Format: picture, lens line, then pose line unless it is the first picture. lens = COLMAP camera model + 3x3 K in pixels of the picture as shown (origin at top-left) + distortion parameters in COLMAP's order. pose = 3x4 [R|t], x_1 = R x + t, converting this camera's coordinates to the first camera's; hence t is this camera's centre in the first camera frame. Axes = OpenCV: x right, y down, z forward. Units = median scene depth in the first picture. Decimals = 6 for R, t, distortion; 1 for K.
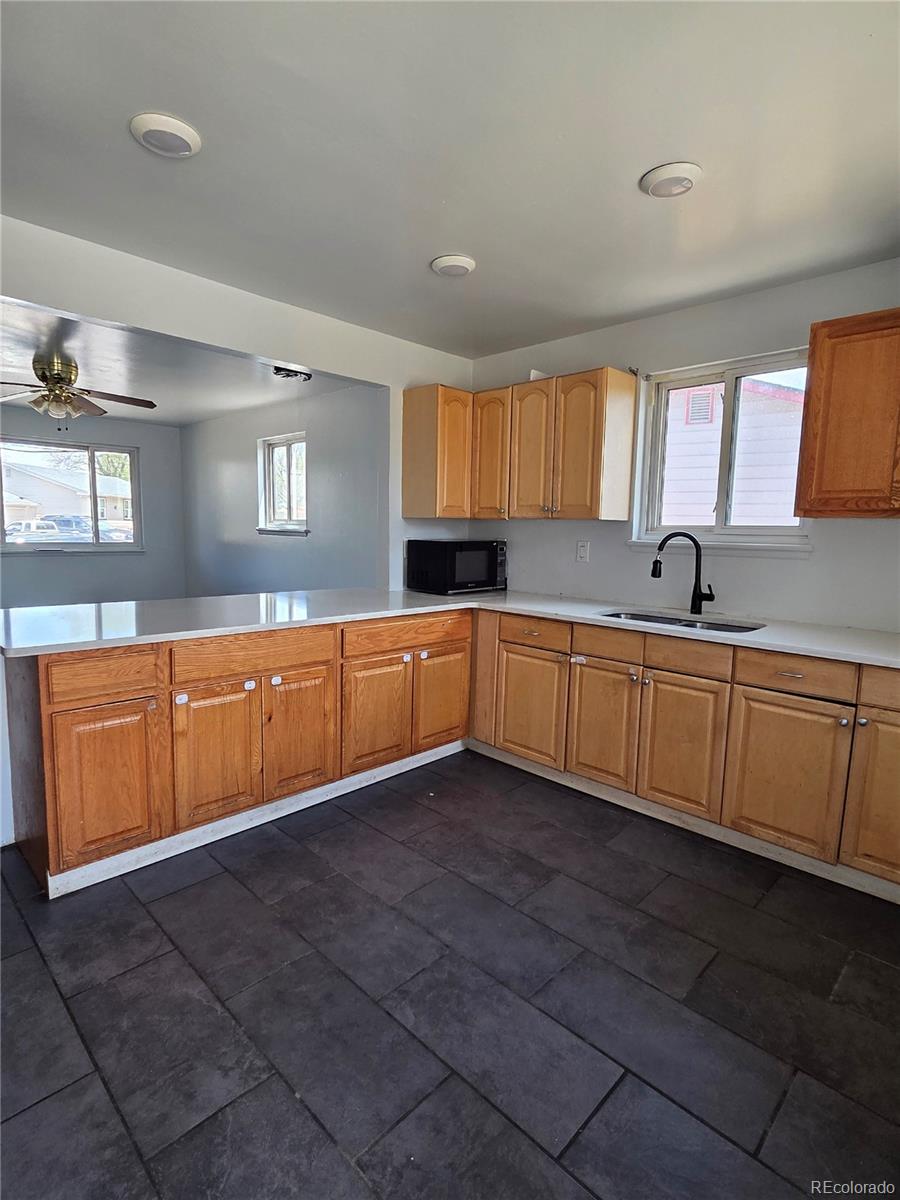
lens RADIAL K [[601.8, 0, 450.0], [0, 601.8, 600.0], [0, 0, 1]] dist [0.003442, 0.000520]
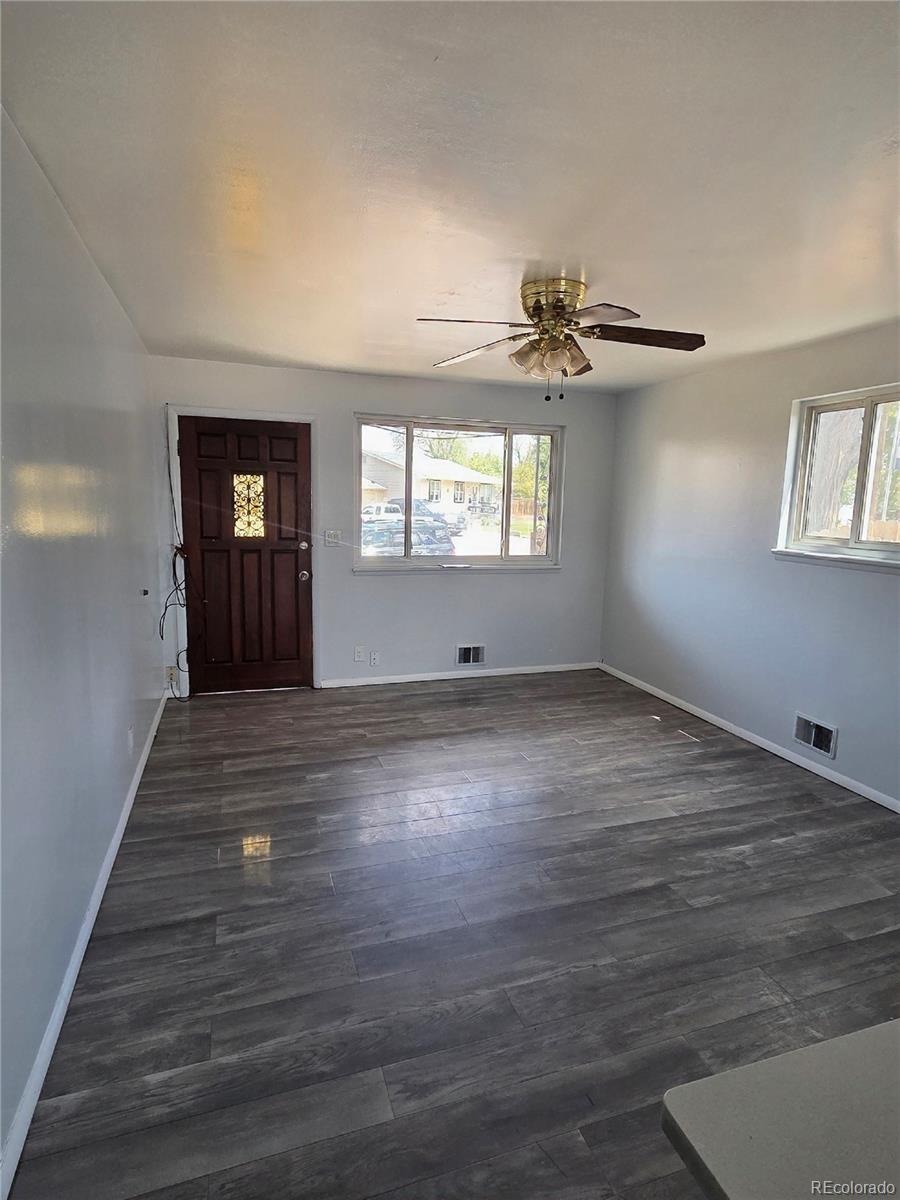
lens RADIAL K [[637.9, 0, 450.0], [0, 637.9, 600.0], [0, 0, 1]] dist [0.000422, -0.000437]
pose [[0.886508, 0.071197, -0.457203, -0.536578], [-0.059539, 0.997429, 0.039876, -0.131376], [0.458867, -0.008129, 0.888468, 0.497496]]
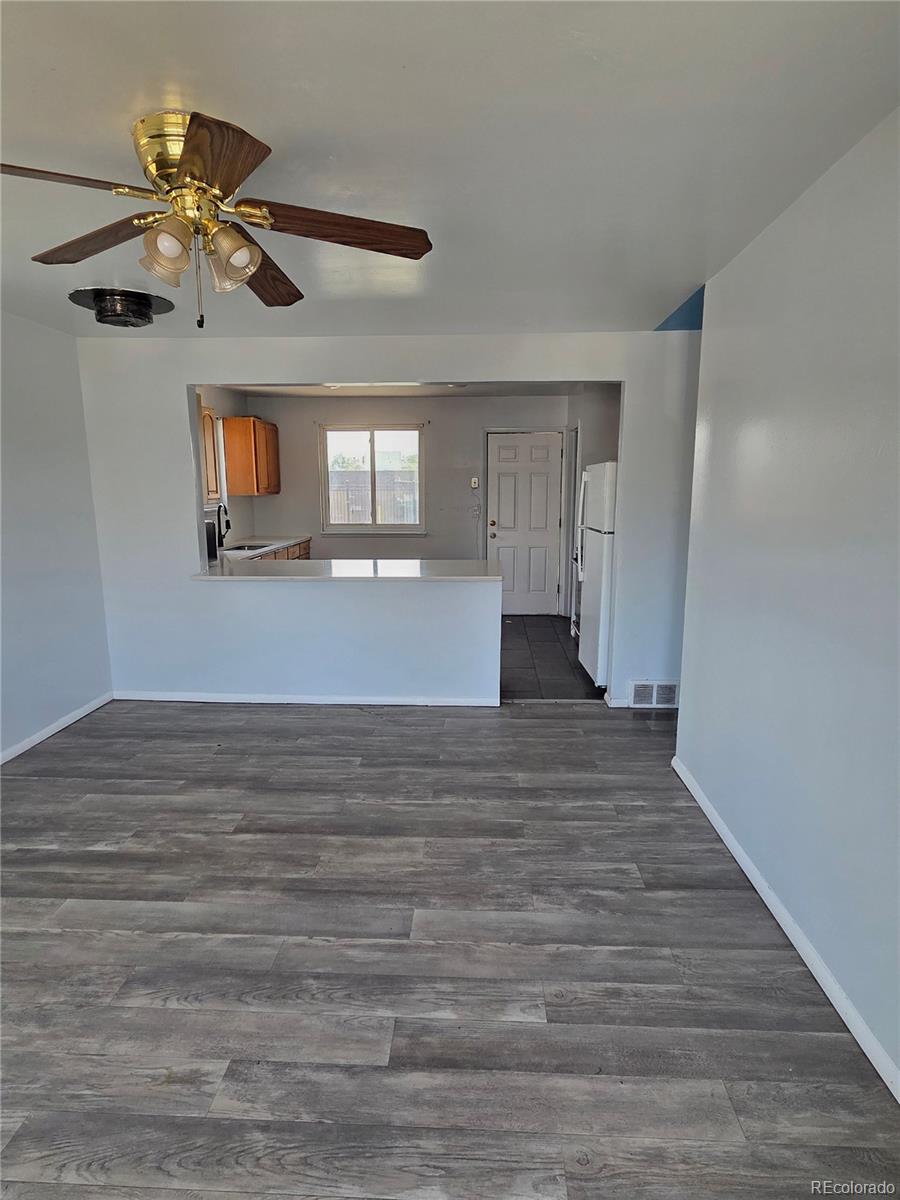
lens RADIAL K [[637.9, 0, 450.0], [0, 637.9, 600.0], [0, 0, 1]] dist [0.000422, -0.000437]
pose [[-0.654532, -0.158363, 0.739262, -1.364609], [0.076786, 0.958835, 0.273385, -0.268798], [-0.752124, 0.235705, -0.615428, 1.496499]]
